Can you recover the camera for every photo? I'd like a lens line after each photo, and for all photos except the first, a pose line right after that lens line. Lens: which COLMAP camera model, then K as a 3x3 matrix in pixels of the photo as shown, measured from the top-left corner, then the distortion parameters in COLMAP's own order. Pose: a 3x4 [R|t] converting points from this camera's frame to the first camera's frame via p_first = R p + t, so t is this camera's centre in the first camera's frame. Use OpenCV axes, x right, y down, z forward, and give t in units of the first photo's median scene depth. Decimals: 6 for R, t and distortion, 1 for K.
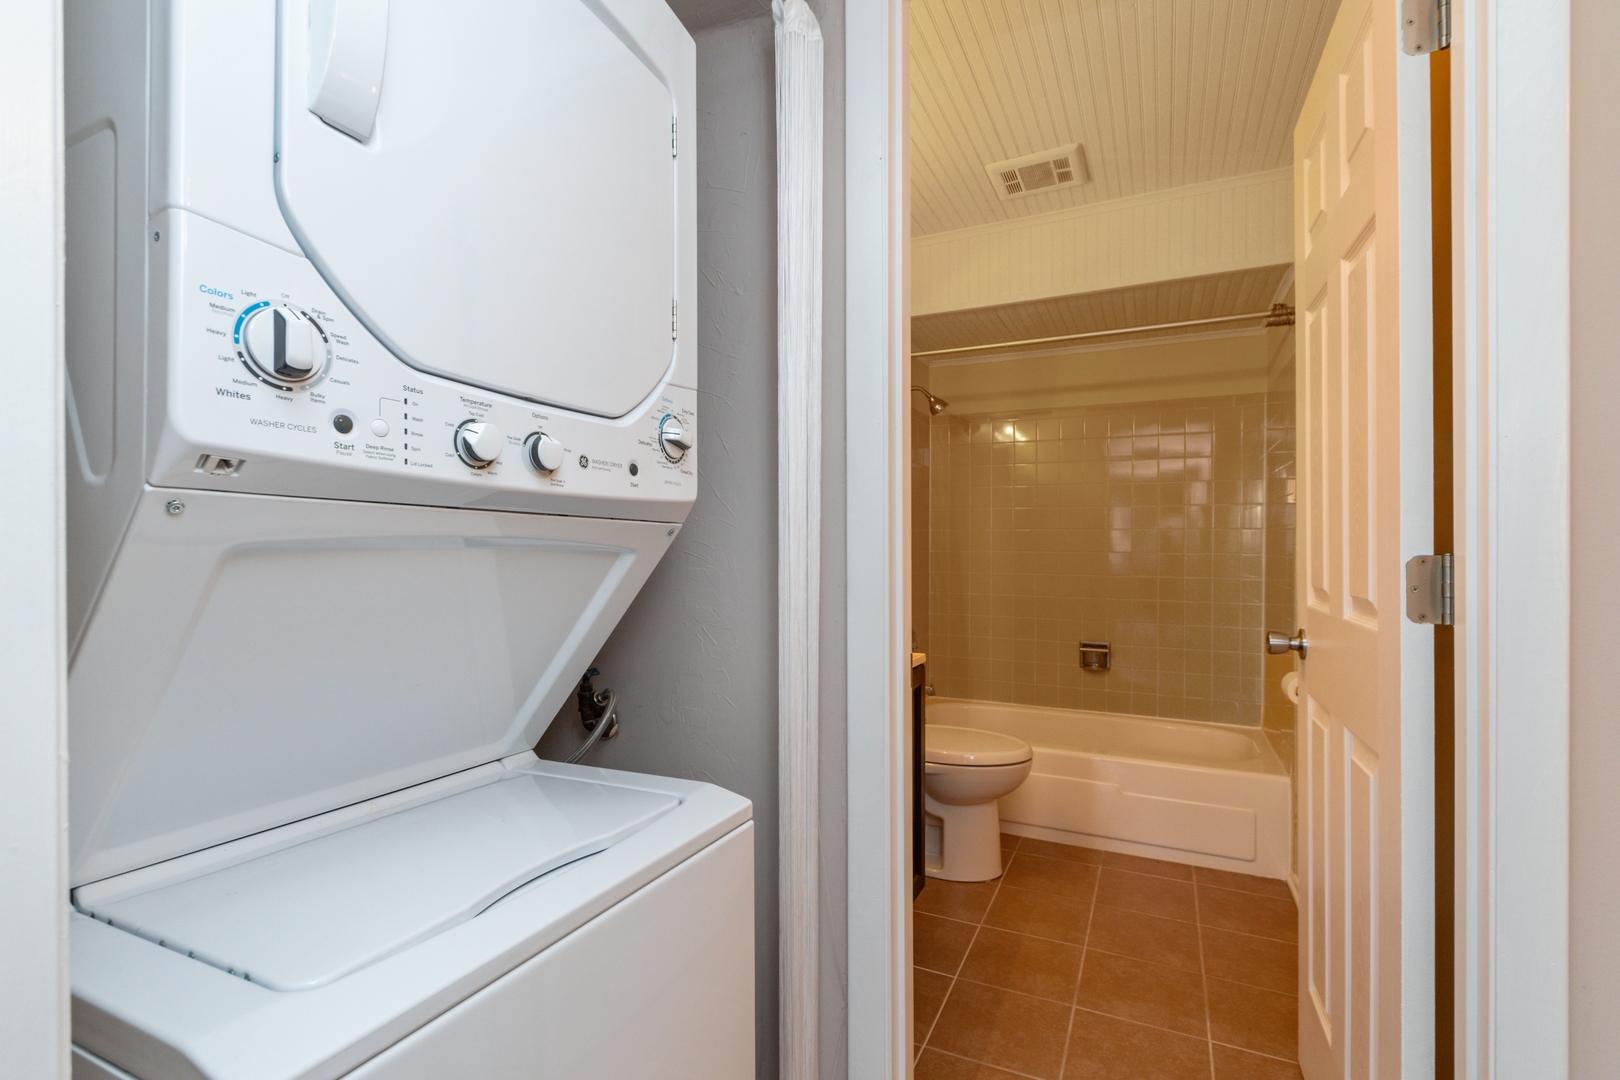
lens RADIAL K [[725.9, 0, 812.1], [0, 725.9, 546.7], [0, 0, 1]] dist [0.003514, -0.003171]
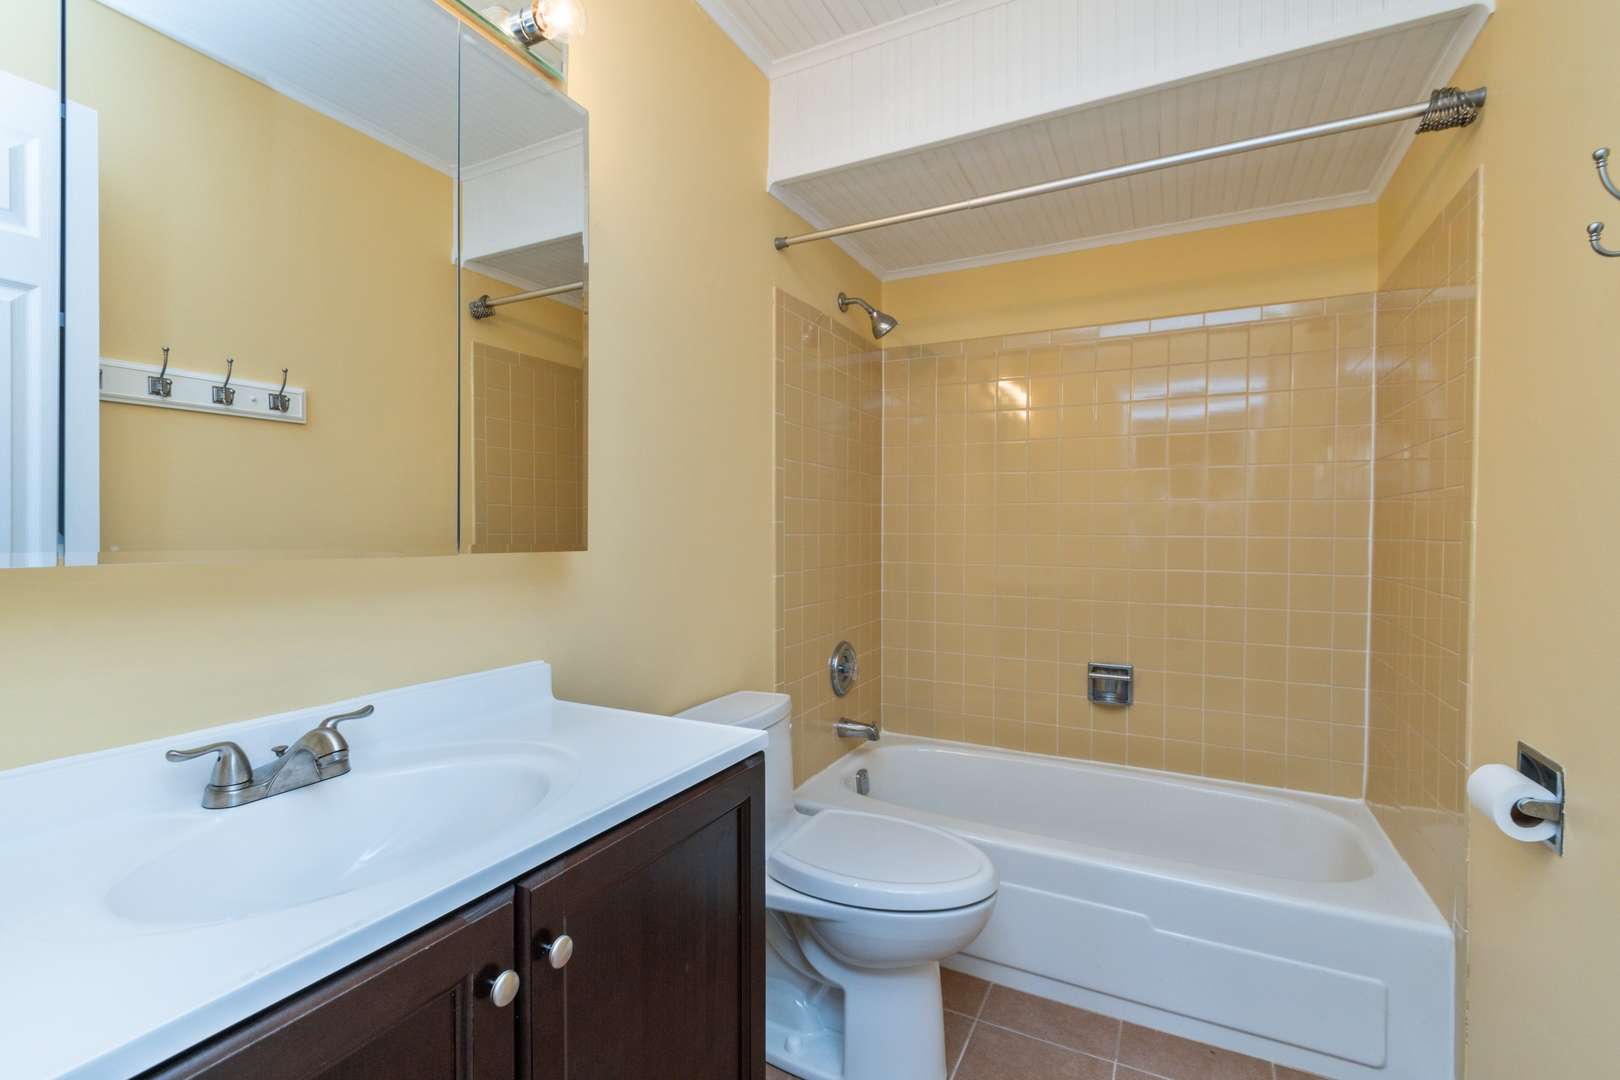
lens RADIAL K [[725.9, 0, 809.9], [0, 725.9, 536.7], [0, 0, 1]] dist [0.003514, -0.003171]
pose [[0.999654, 0.000365, -0.026289, 0.123025], [-0.000130, 0.999960, 0.008945, 0.003103], [0.026291, -0.008939, 0.999614, 0.305498]]
